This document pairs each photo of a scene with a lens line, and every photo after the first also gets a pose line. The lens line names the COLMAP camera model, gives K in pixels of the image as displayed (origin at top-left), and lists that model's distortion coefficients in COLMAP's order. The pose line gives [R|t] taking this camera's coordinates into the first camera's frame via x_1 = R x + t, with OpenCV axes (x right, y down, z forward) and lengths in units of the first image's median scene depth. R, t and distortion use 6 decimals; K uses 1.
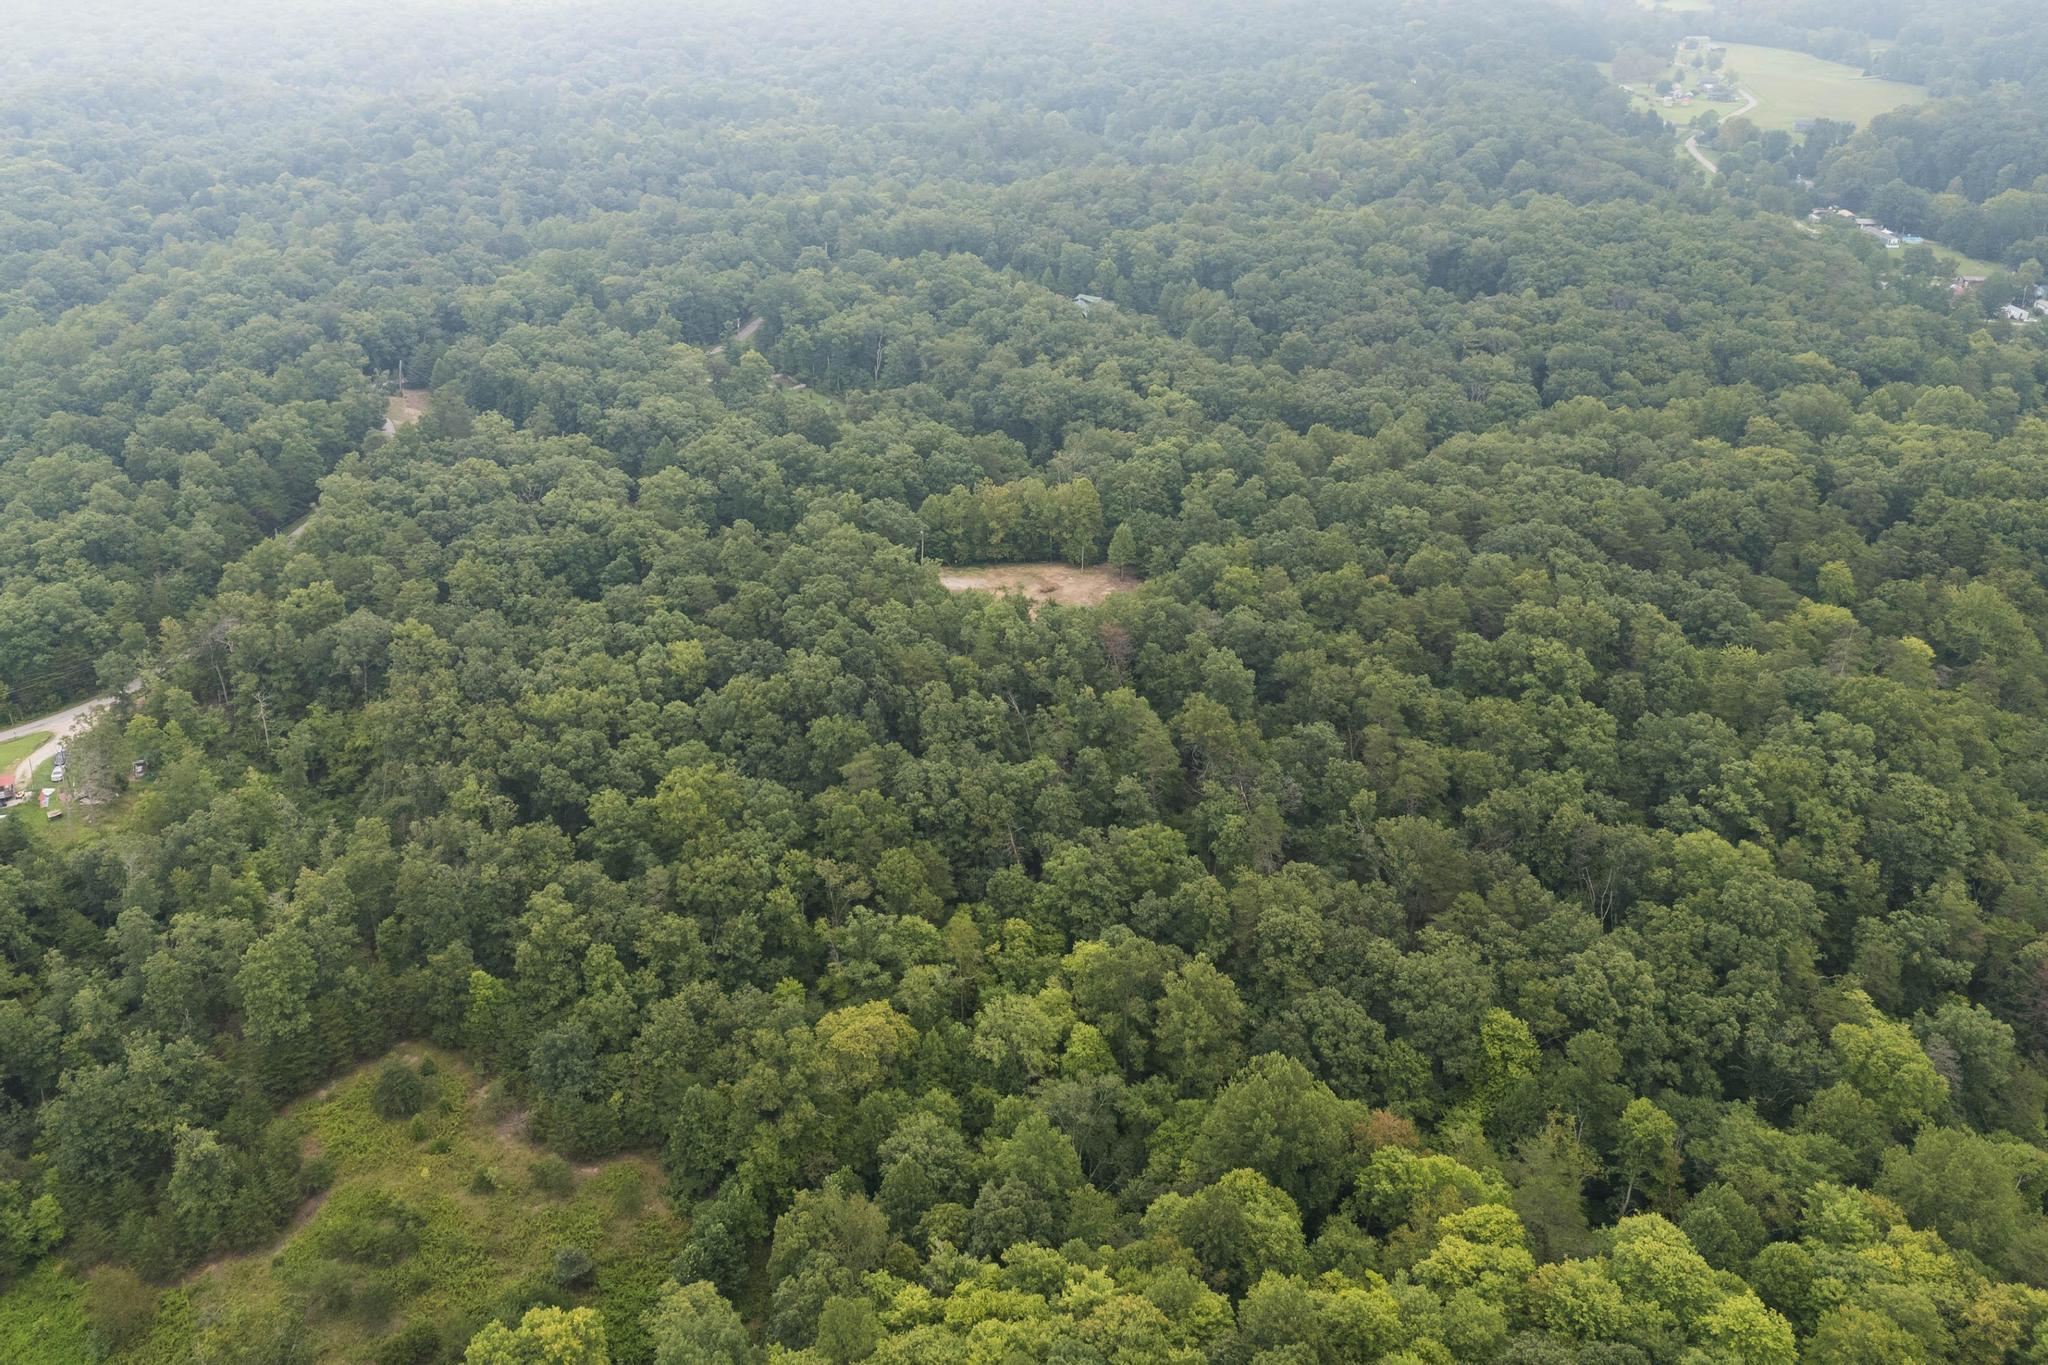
lens RADIAL K [[1687.2, 0, 954.0], [0, 1687.2, 514.6], [0, 0, 1]] dist [0.093451, -0.113191]
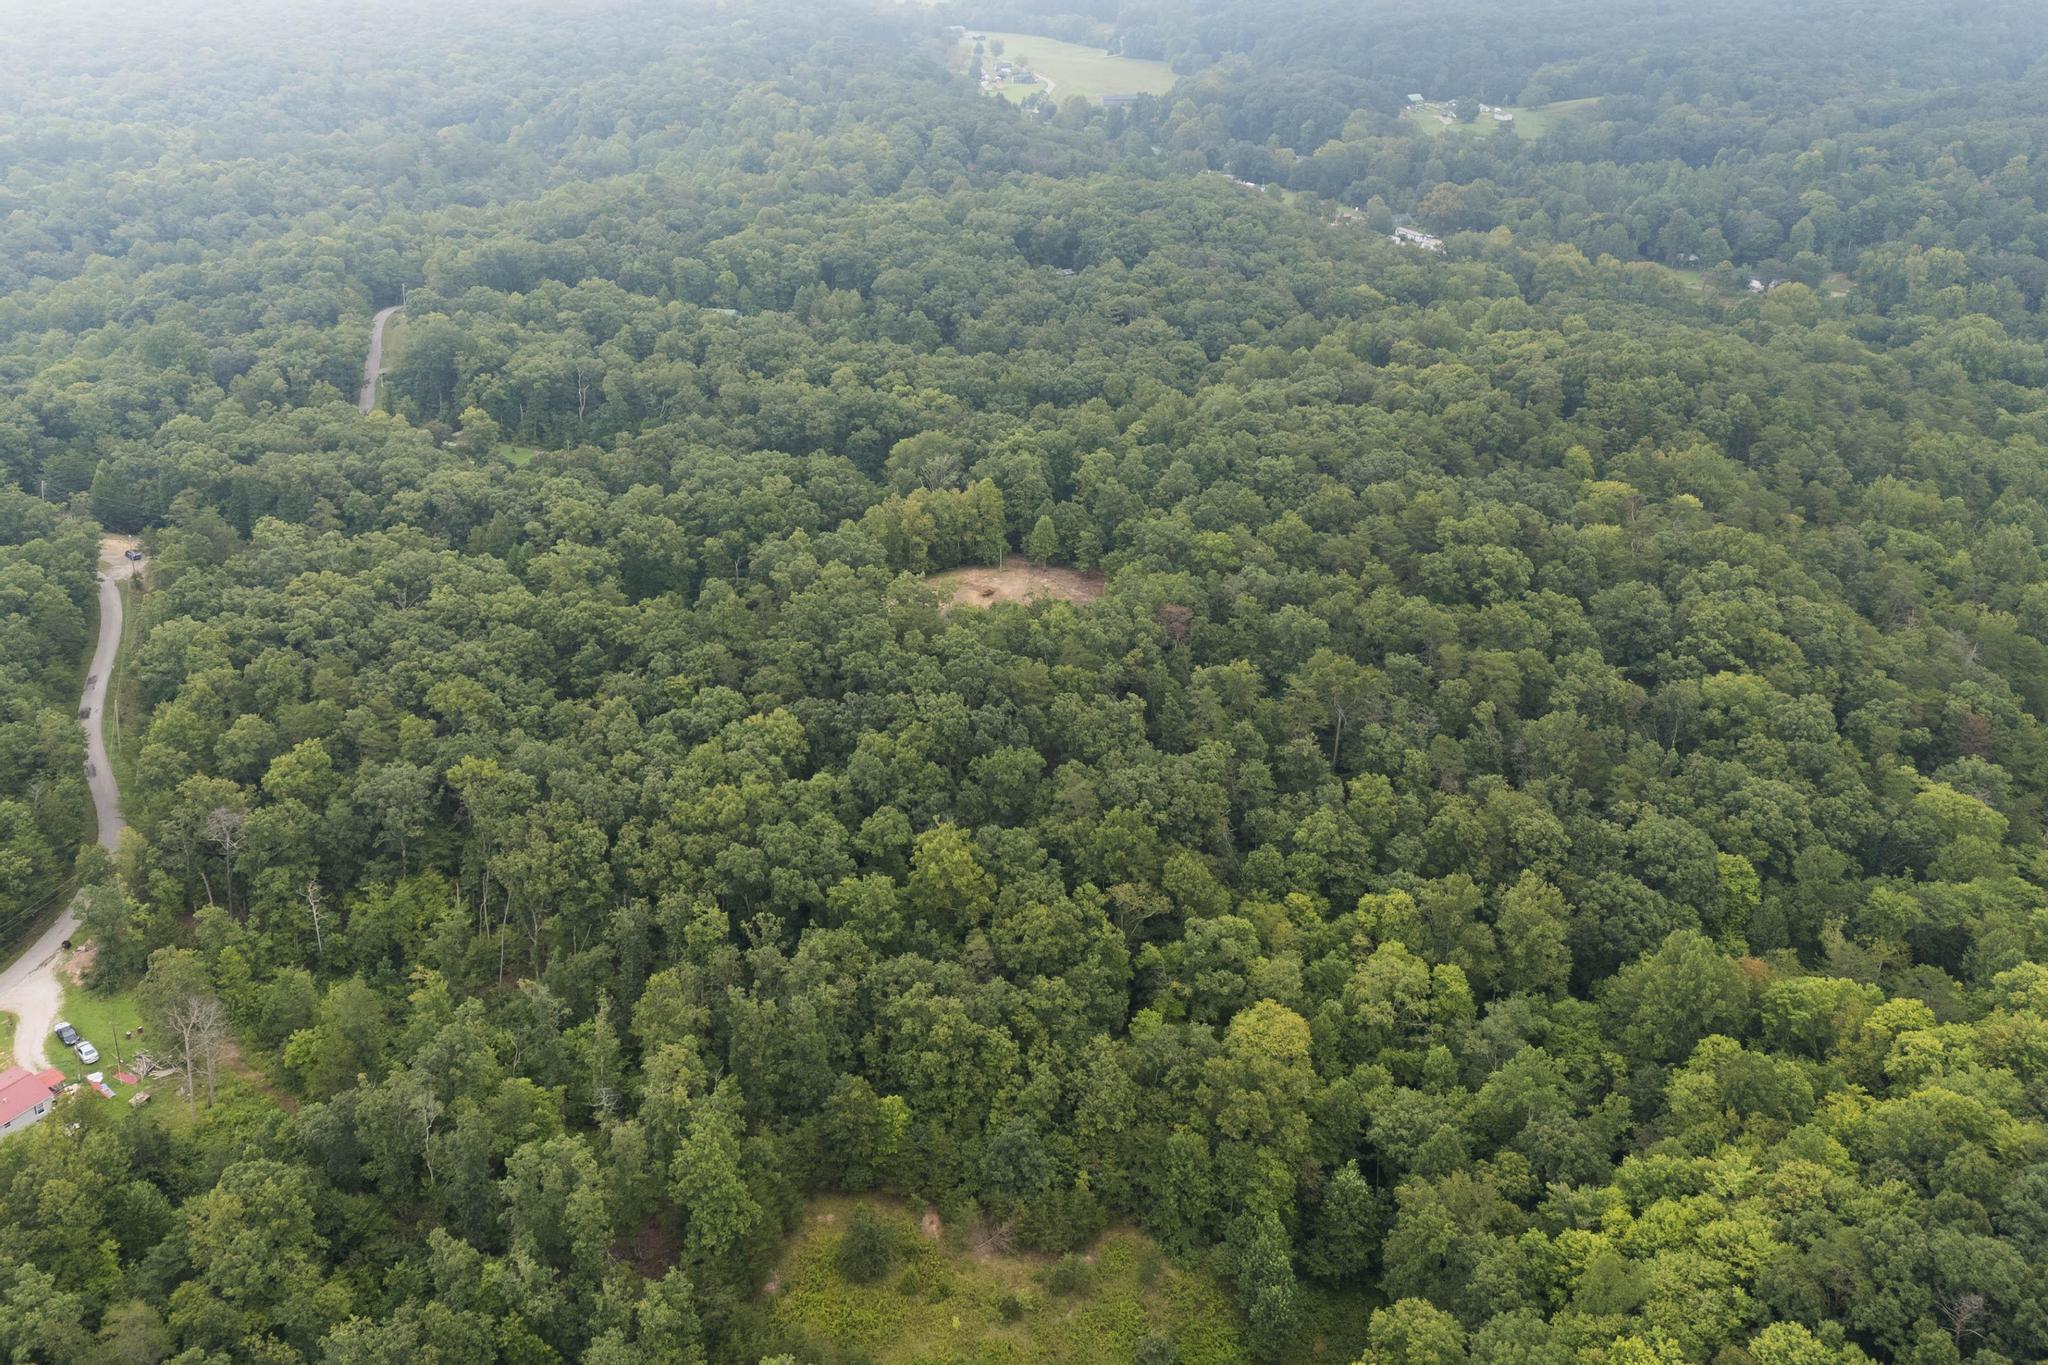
lens RADIAL K [[1687.2, 0, 954.0], [0, 1687.2, 514.6], [0, 0, 1]] dist [0.093451, -0.113191]
pose [[0.889898, -0.167797, 0.424176, -0.380134], [0.168461, 0.985042, 0.036242, -0.041331], [-0.423913, 0.039205, 0.904854, 0.103187]]
